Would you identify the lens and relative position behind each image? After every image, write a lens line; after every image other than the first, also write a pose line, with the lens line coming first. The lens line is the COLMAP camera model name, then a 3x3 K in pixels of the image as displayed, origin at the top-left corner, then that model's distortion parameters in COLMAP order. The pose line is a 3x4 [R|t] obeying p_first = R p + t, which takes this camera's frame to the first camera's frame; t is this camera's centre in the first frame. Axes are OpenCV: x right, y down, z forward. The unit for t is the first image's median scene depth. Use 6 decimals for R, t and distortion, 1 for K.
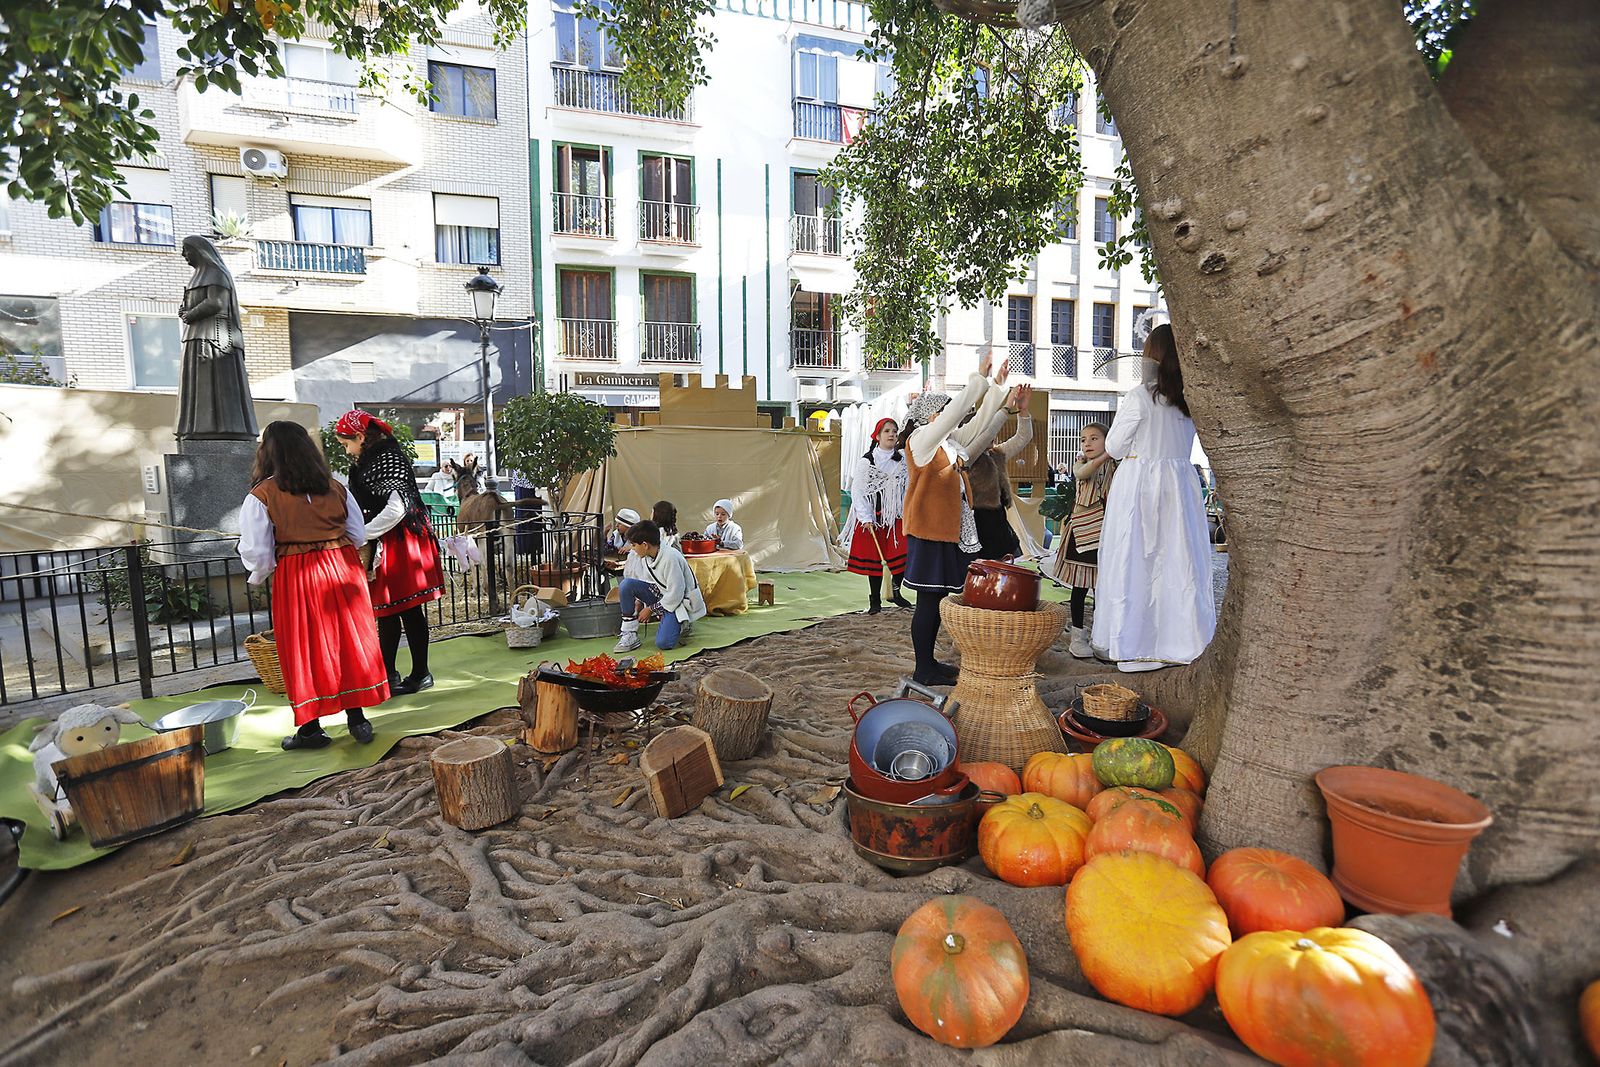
lens RADIAL K [[768.2, 0, 800.0], [0, 768.2, 533.5], [0, 0, 1]] dist [-0.001054, 0.001041]
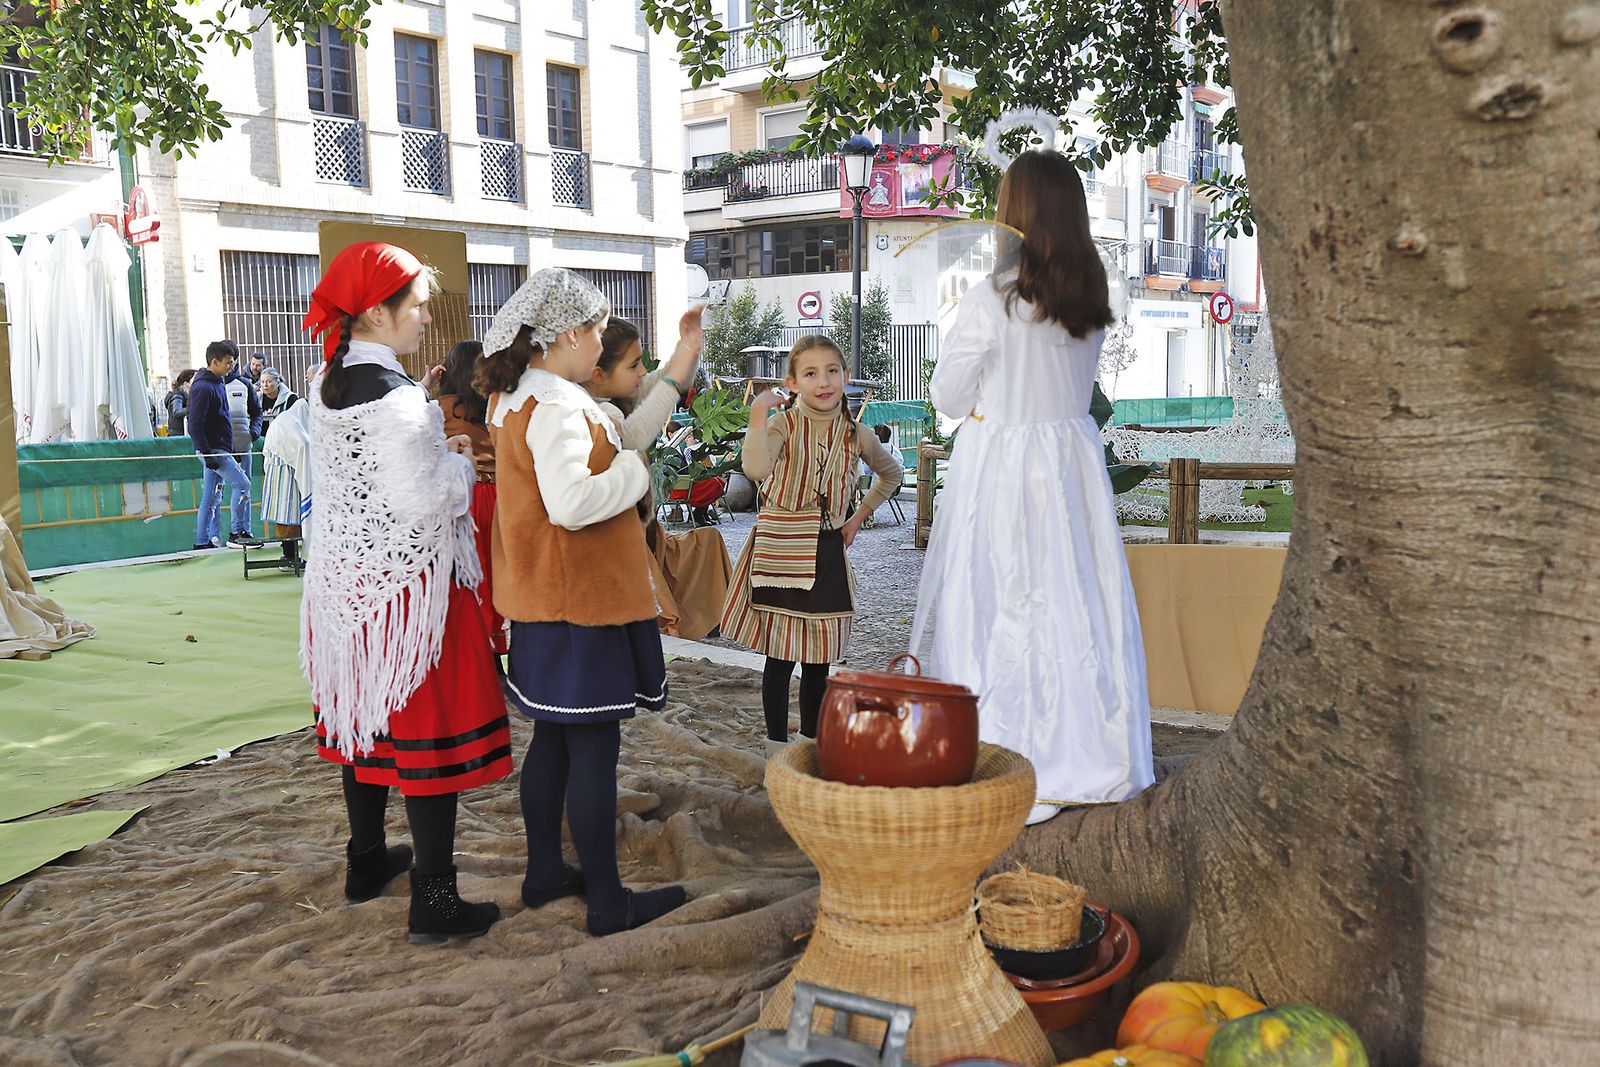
lens RADIAL K [[1513.4, 0, 800.0], [0, 1513.4, 533.5], [0, 0, 1]] dist [-0.005833, 0.126451]
pose [[0.803206, -0.083954, 0.589756, -0.274070], [0.065469, 0.996463, 0.052687, -0.085792], [-0.592093, -0.003707, 0.805861, 0.263057]]
